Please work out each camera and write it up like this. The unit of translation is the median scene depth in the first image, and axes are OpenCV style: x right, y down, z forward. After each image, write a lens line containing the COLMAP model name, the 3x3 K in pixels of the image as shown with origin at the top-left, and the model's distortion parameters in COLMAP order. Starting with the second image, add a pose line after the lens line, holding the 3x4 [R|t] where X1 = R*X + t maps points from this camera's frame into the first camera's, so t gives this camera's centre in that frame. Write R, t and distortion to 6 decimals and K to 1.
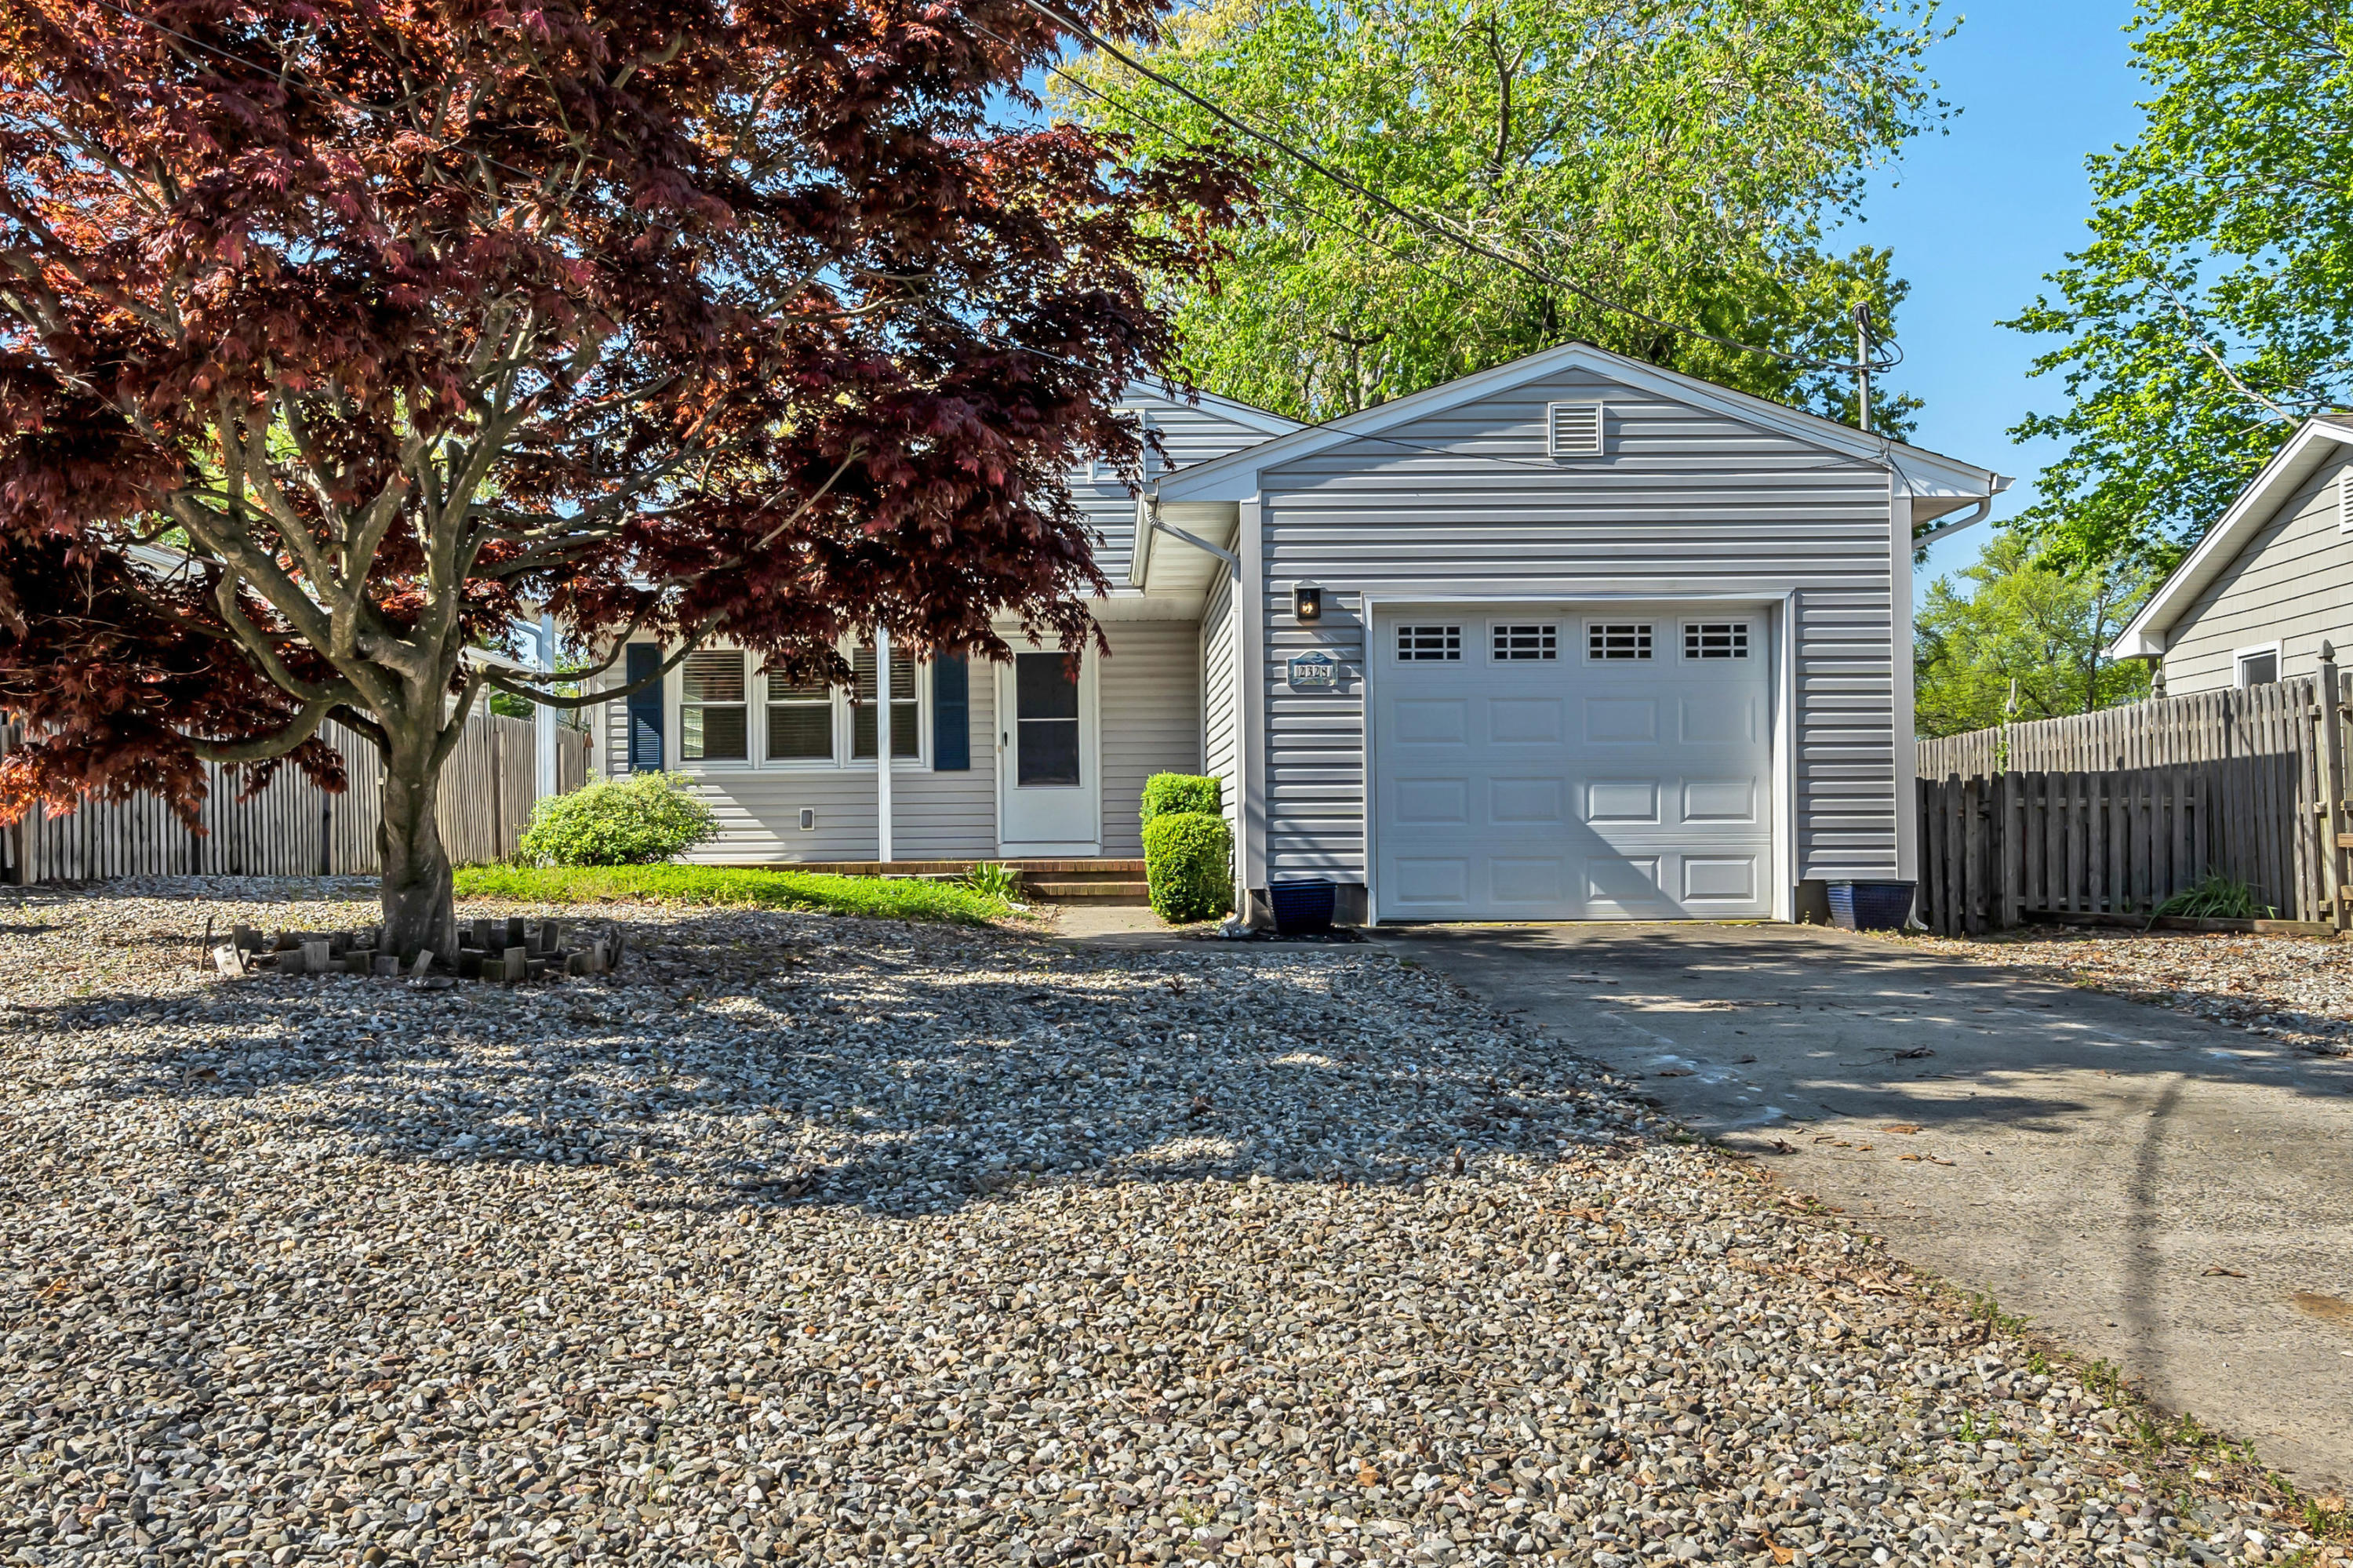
lens RADIAL K [[1902.2, 0, 1138.0], [0, 1902.2, 810.0], [0, 0, 1]] dist [0.001994, 0.002700]
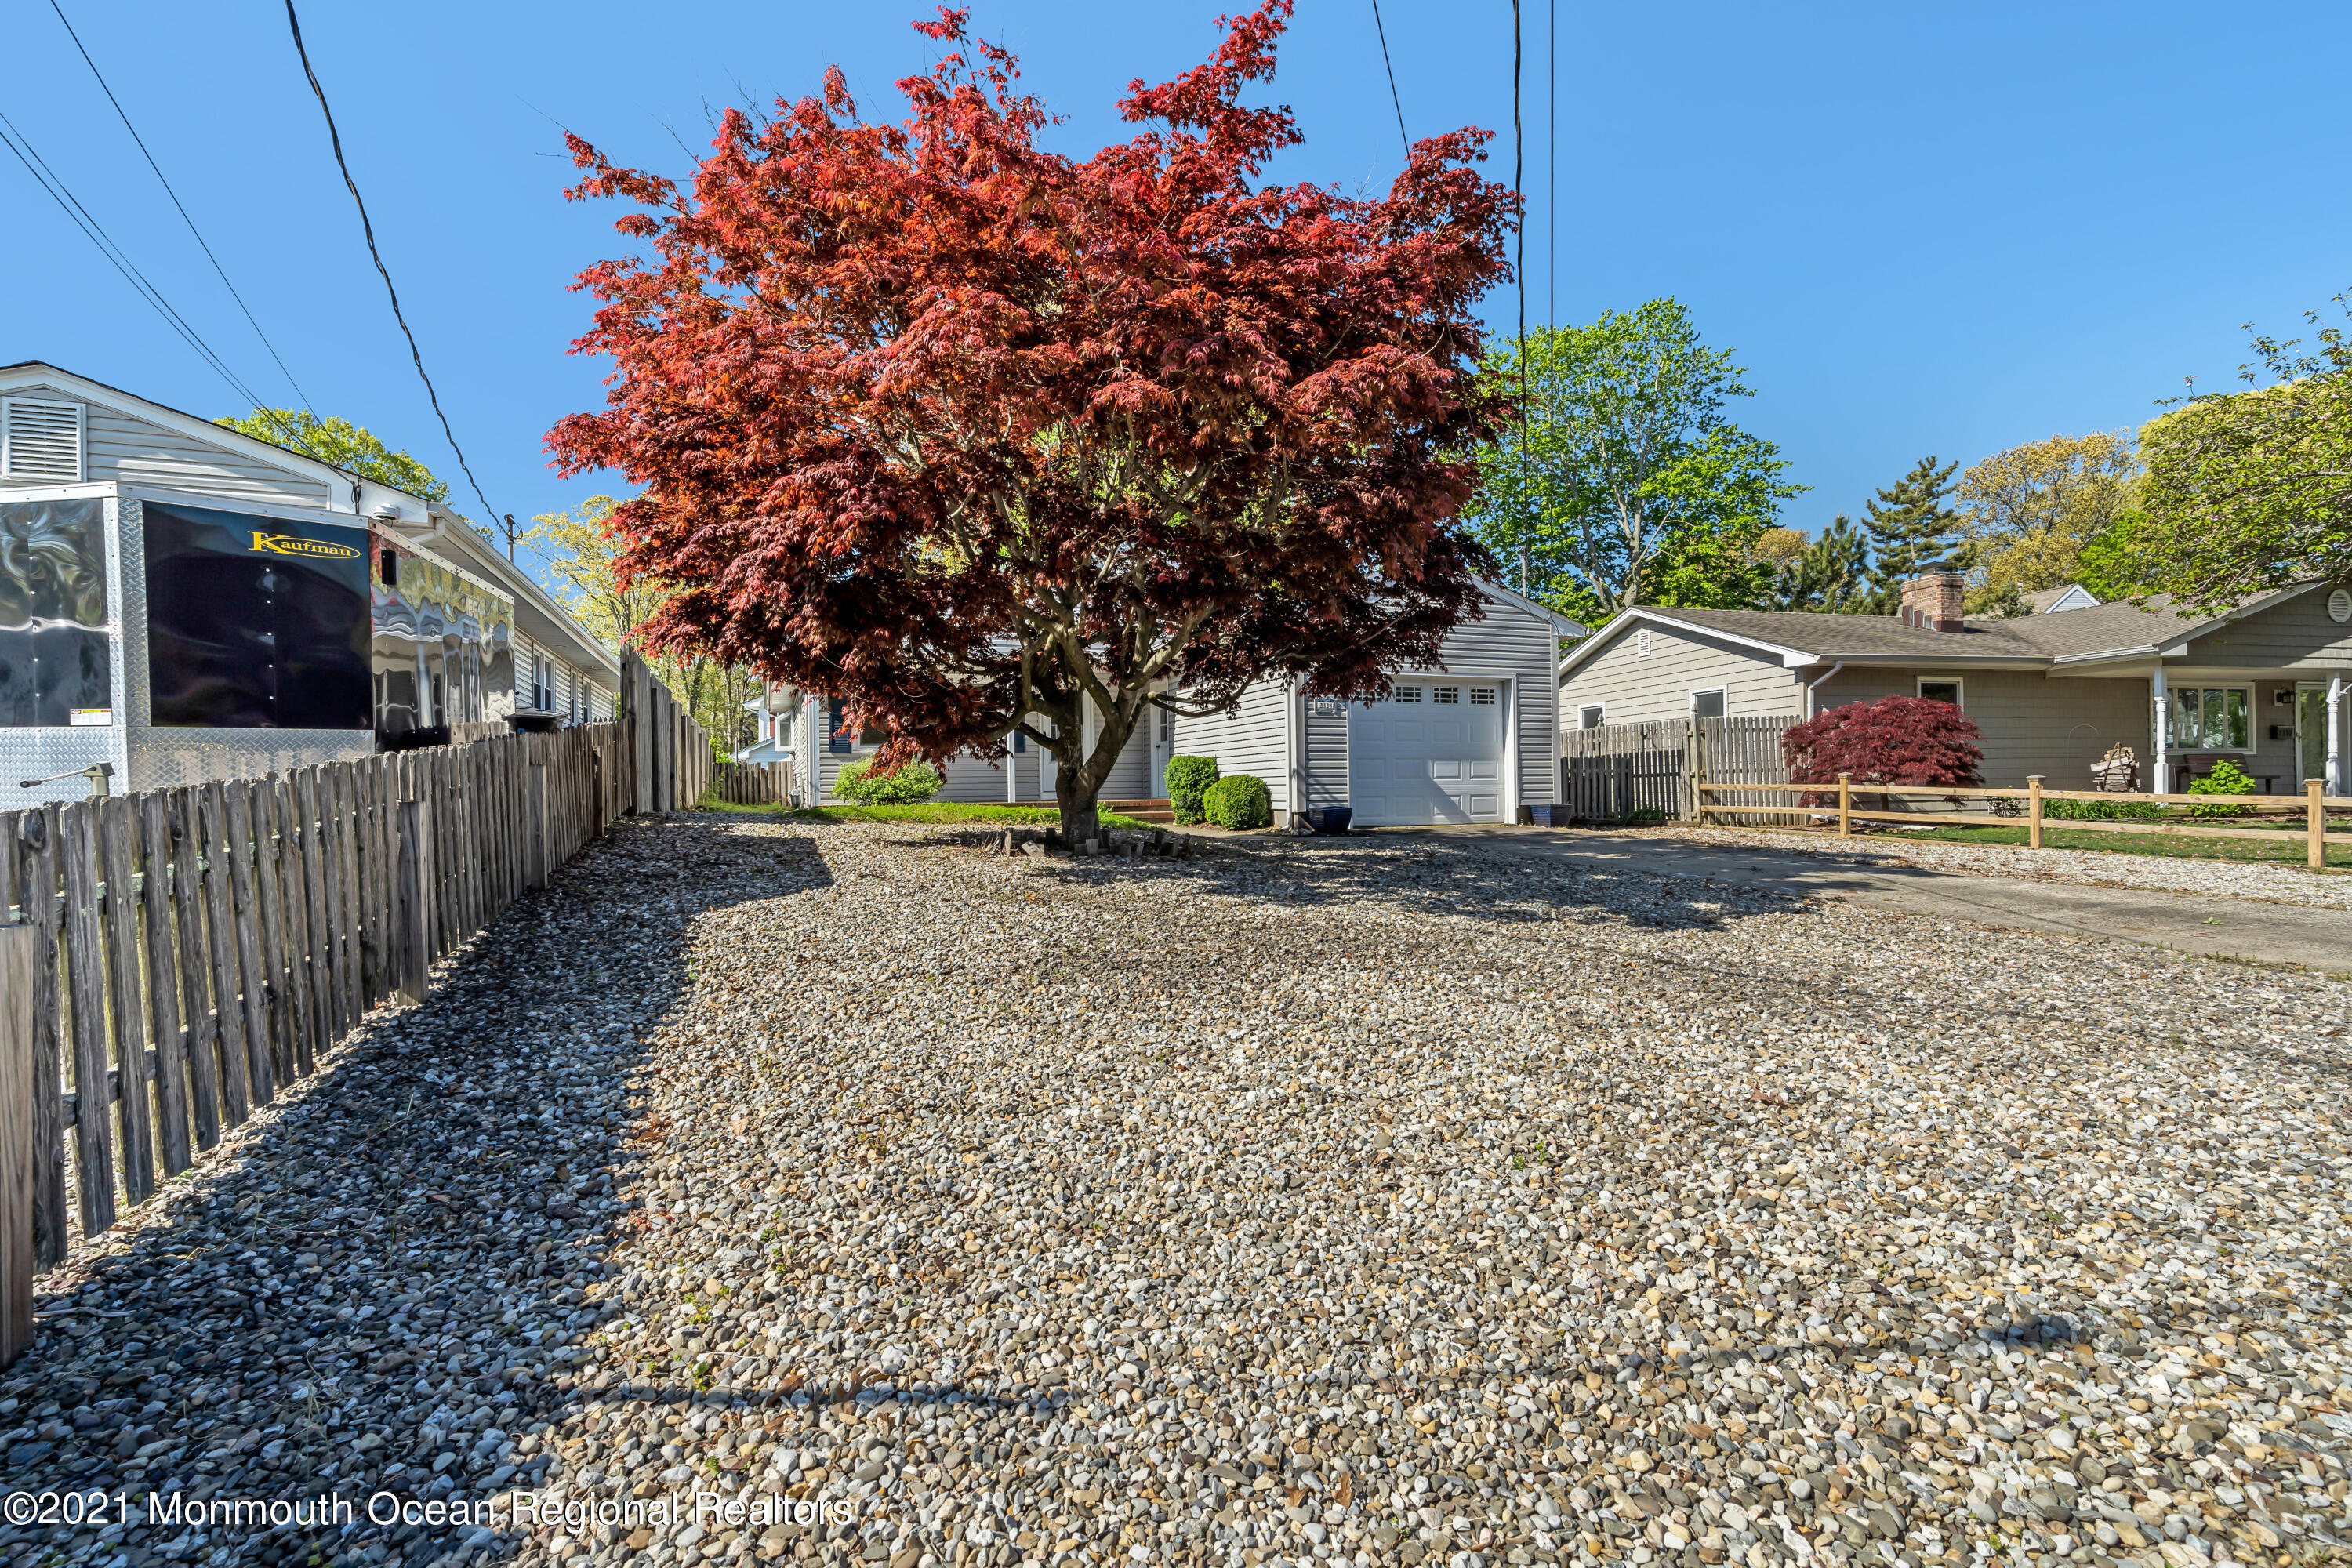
lens RADIAL K [[1060.5, 0, 1182.3], [0, 1060.5, 776.9], [0, 0, 1]] dist [0.000837, 0.000711]
pose [[0.930425, 0.001937, 0.366476, -0.441417], [-0.001139, 0.999996, -0.002394, 0.006720], [-0.366480, 0.001810, 0.930424, -0.006694]]
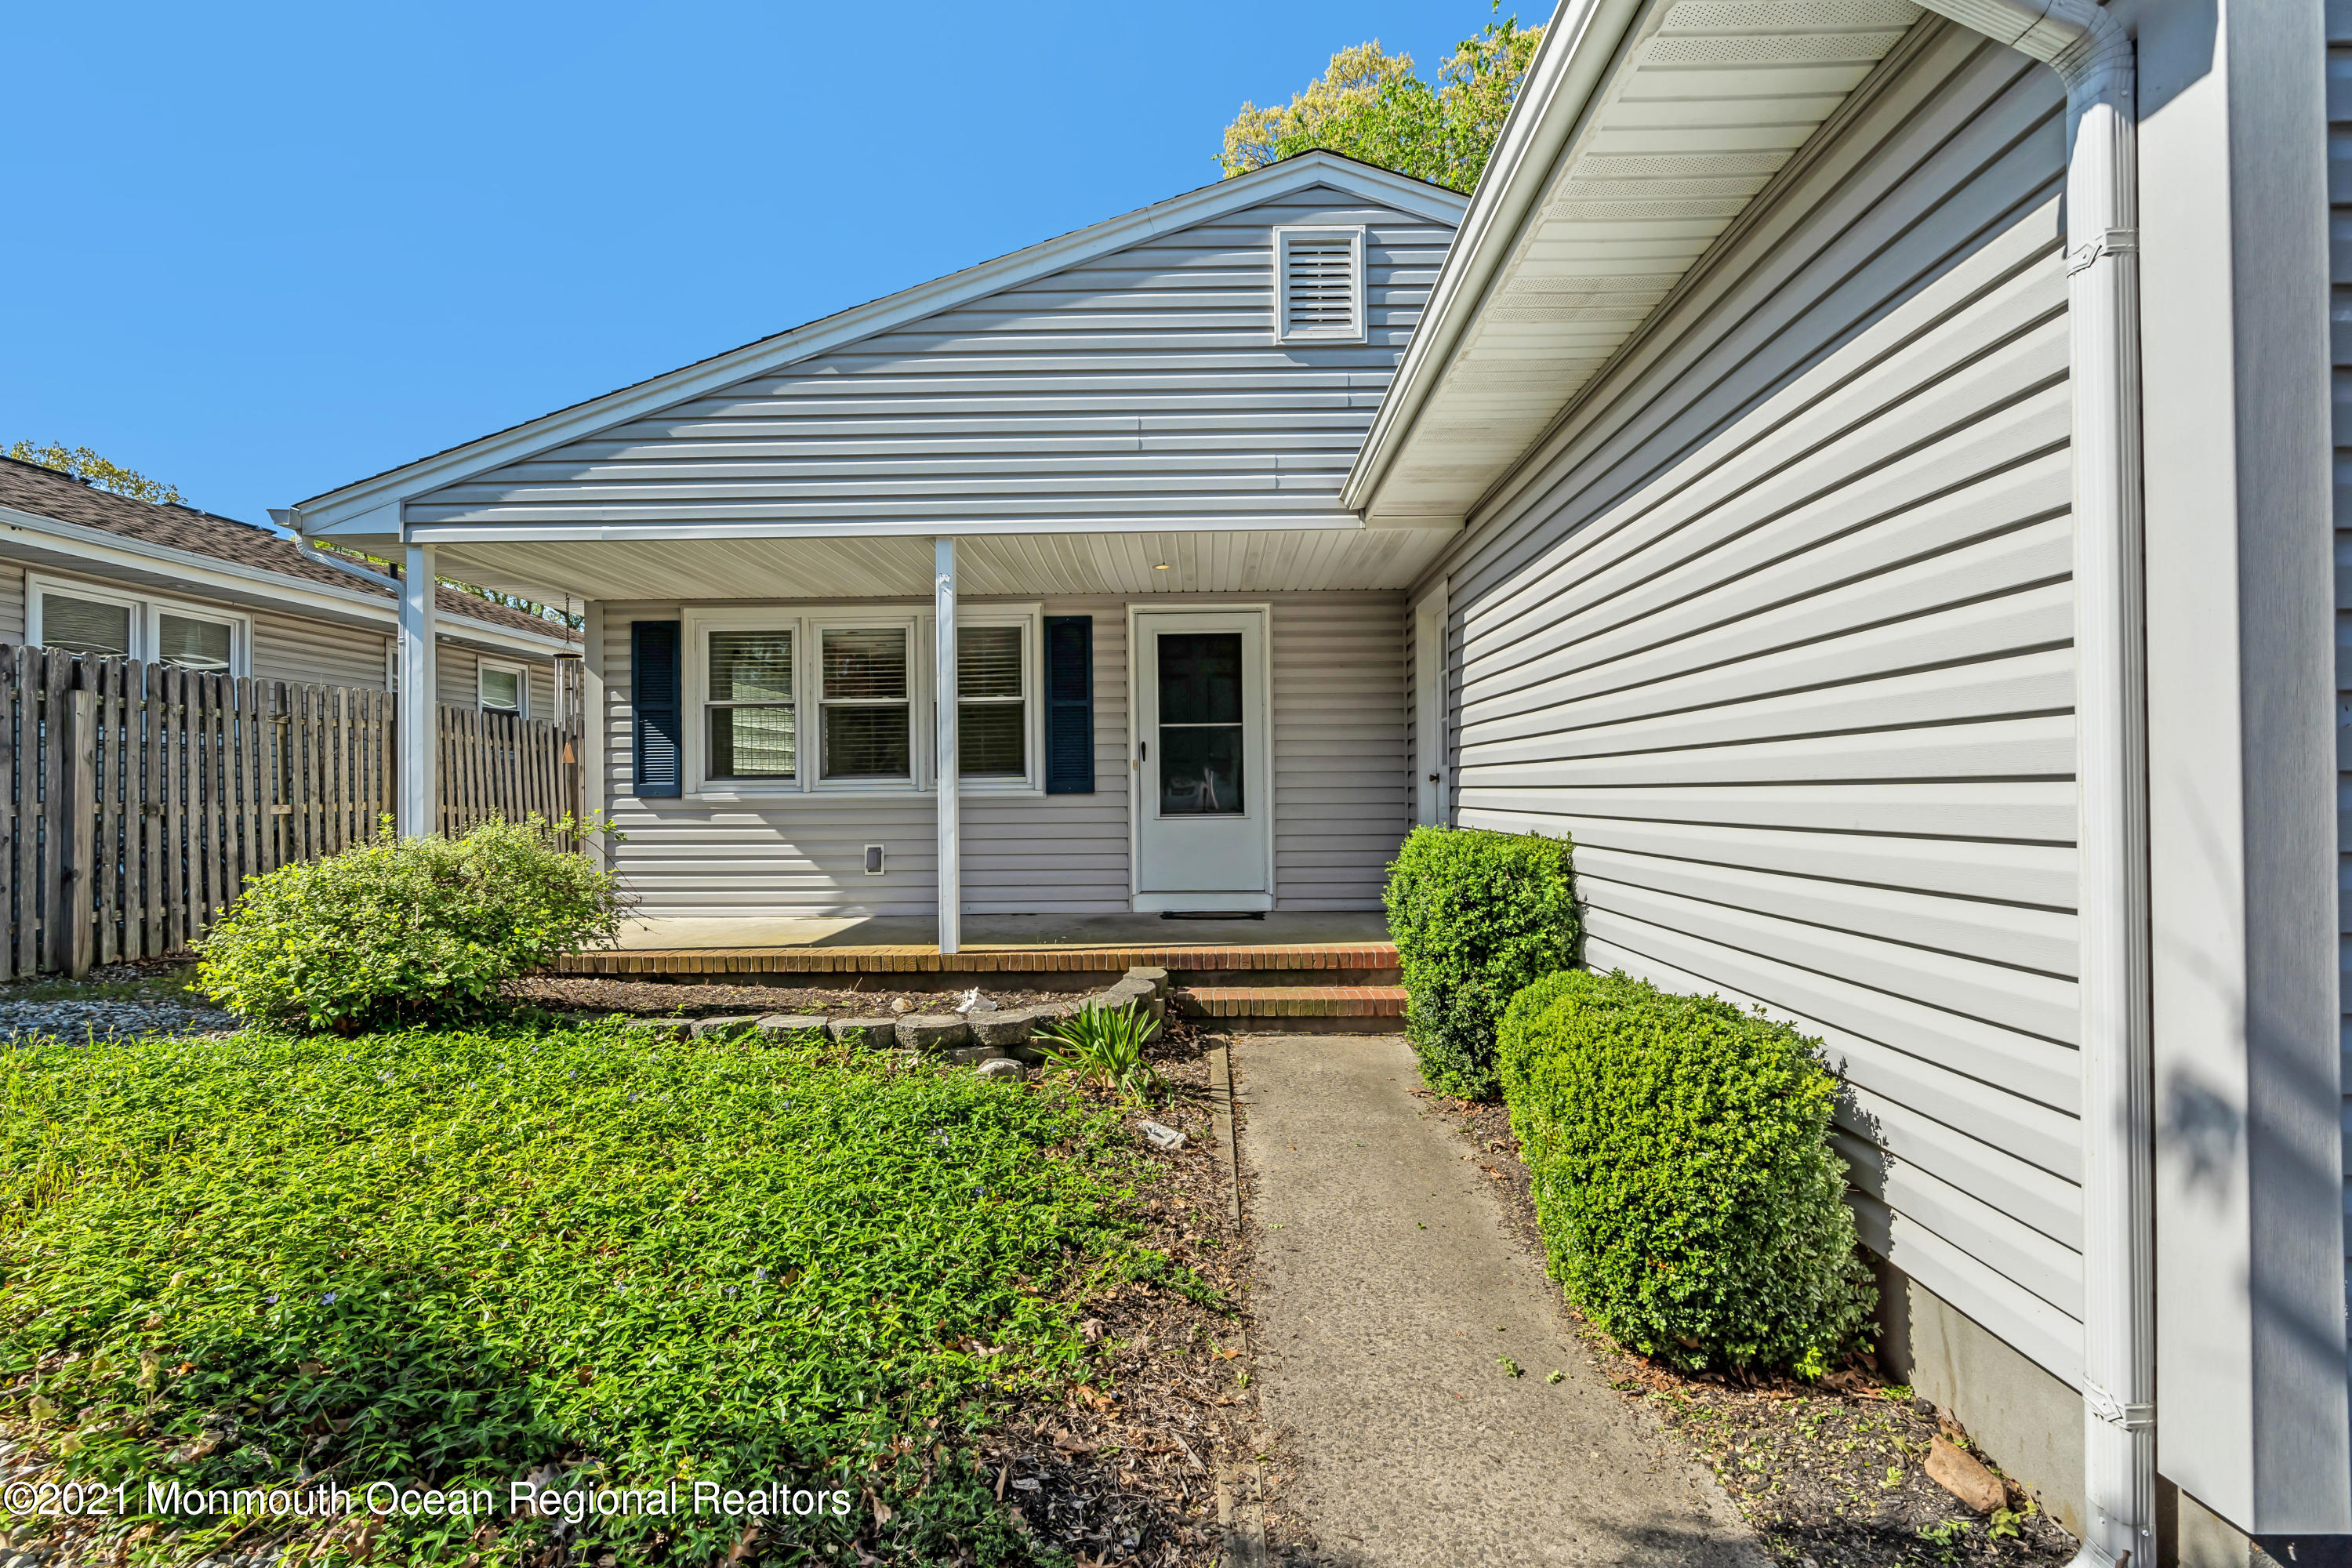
lens RADIAL K [[1060.5, 0, 1181.2], [0, 1060.5, 782.9], [0, 0, 1]] dist [0.000837, 0.000711]
pose [[0.999207, 0.002156, -0.039750, -0.053655], [-0.002062, 0.999995, 0.002422, -0.036048], [0.039755, -0.002338, 0.999207, 0.818657]]
